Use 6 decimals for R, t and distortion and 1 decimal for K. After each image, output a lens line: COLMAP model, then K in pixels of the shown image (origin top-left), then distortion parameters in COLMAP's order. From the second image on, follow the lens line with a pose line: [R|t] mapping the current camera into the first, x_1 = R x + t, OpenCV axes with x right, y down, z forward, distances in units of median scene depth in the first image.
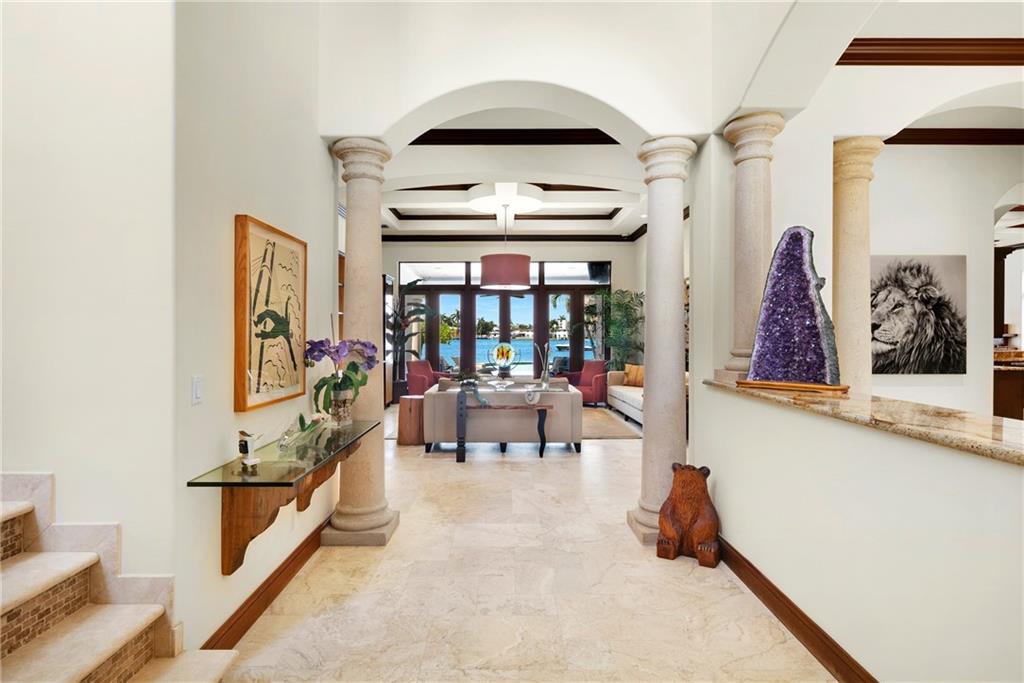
lens RADIAL K [[495.3, 0, 511.2], [0, 495.3, 334.1], [0, 0, 1]] dist [0.003577, -0.004401]
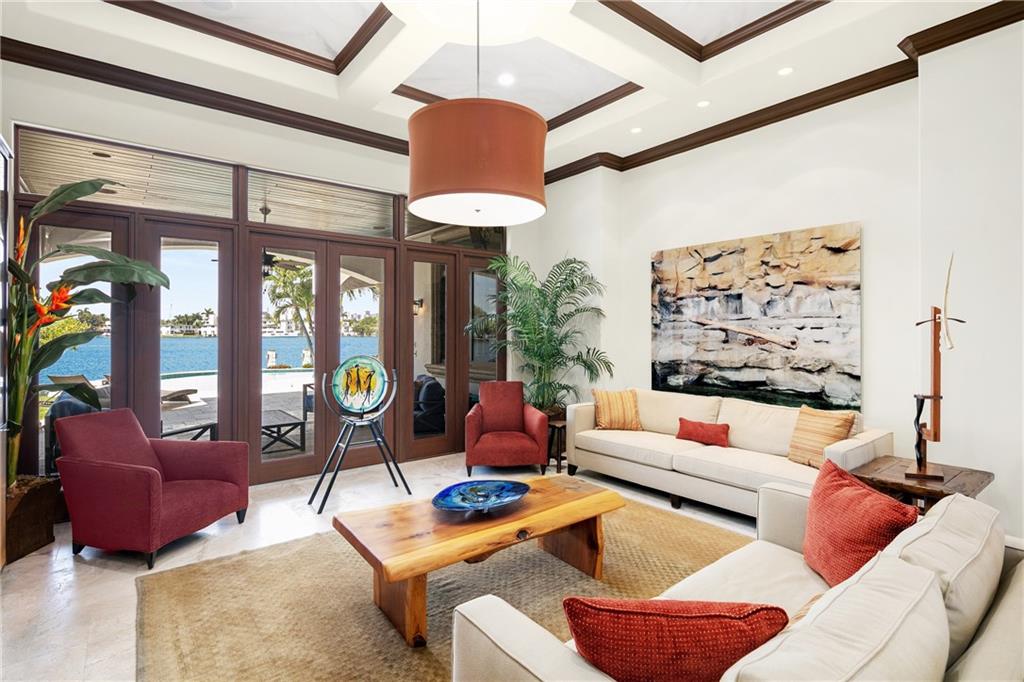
lens RADIAL K [[495.3, 0, 509.8], [0, 495.3, 332.9], [0, 0, 1]] dist [0.003577, -0.004401]
pose [[0.794426, 0.000343, 0.607360, -0.175778], [-0.002665, 0.999992, 0.002922, -0.004913], [-0.607355, -0.003940, 0.794421, 0.572159]]
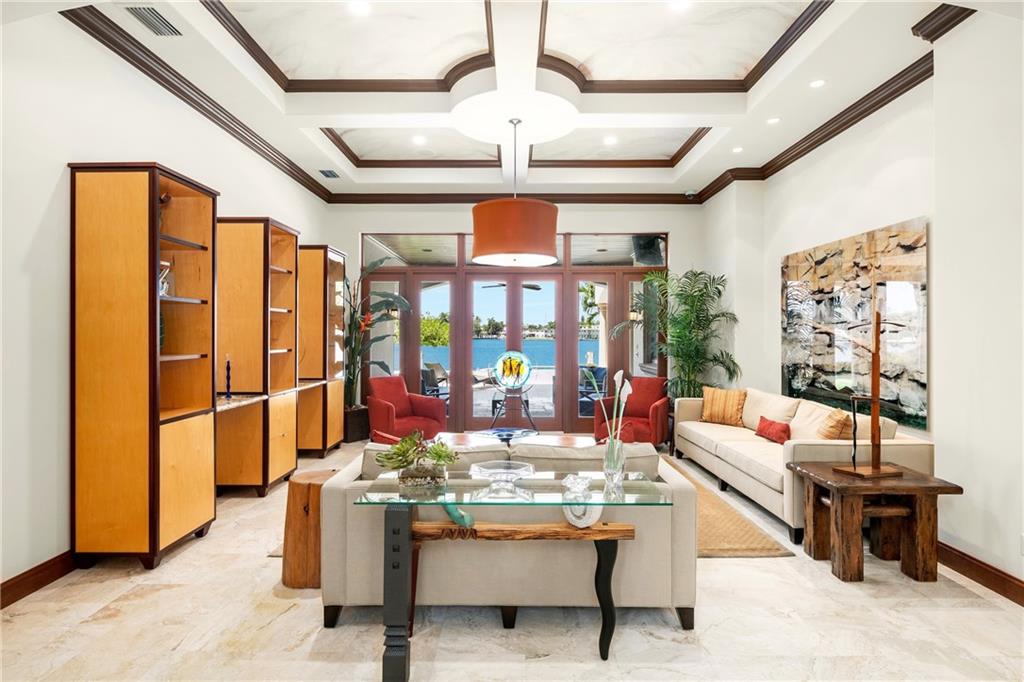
lens RADIAL K [[495.3, 0, 513.8], [0, 495.3, 332.8], [0, 0, 1]] dist [0.003577, -0.004401]
pose [[0.999893, 0.002438, -0.014415, -0.003517], [-0.002479, 0.999993, -0.002835, -0.005749], [0.014408, 0.002871, 0.999892, 0.340016]]
